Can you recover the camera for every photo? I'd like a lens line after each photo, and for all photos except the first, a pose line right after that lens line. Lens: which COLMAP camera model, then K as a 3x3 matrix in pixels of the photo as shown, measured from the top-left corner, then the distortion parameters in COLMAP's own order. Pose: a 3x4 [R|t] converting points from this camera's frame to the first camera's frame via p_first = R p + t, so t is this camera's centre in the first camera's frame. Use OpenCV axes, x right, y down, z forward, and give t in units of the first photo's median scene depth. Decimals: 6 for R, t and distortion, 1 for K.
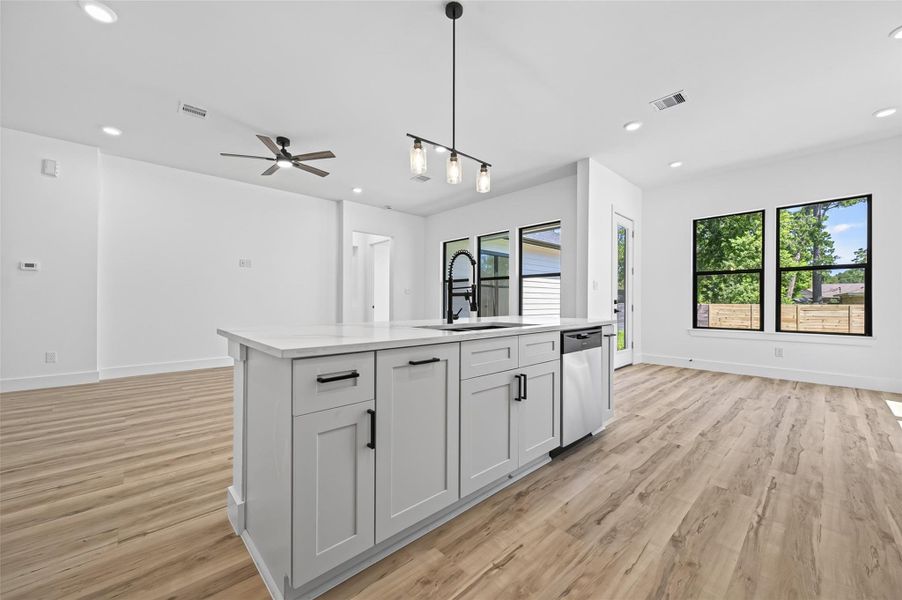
lens RADIAL K [[349.2, 0, 452.4], [0, 349.2, 301.1], [0, 0, 1]] dist [0.005944, -0.002314]
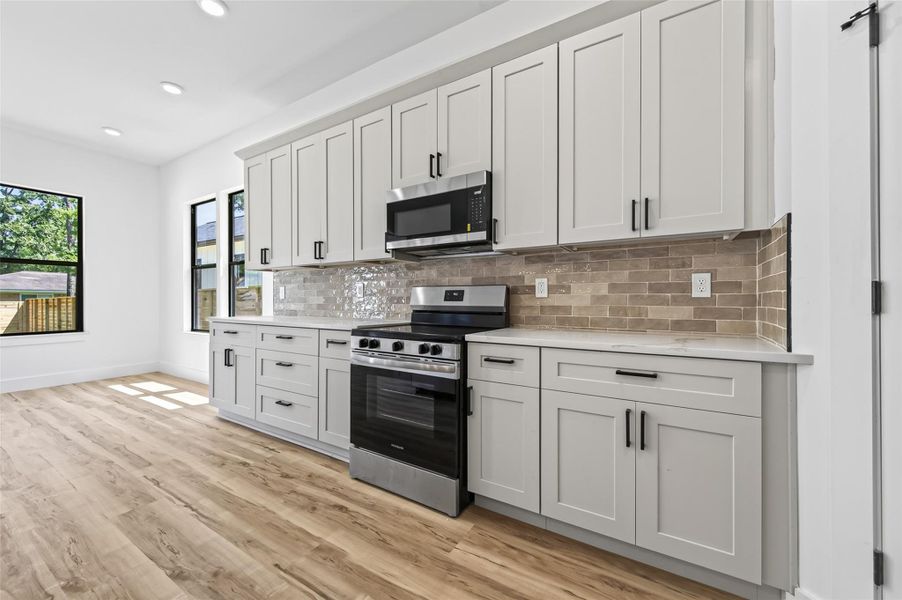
lens RADIAL K [[349.2, 0, 453.6], [0, 349.2, 302.2], [0, 0, 1]] dist [0.005944, -0.002314]
pose [[-0.272834, -0.009522, 0.962014, -0.271956], [-0.002582, 0.999955, 0.009166, -0.003752], [-0.962058, 0.000017, -0.272847, 0.415406]]
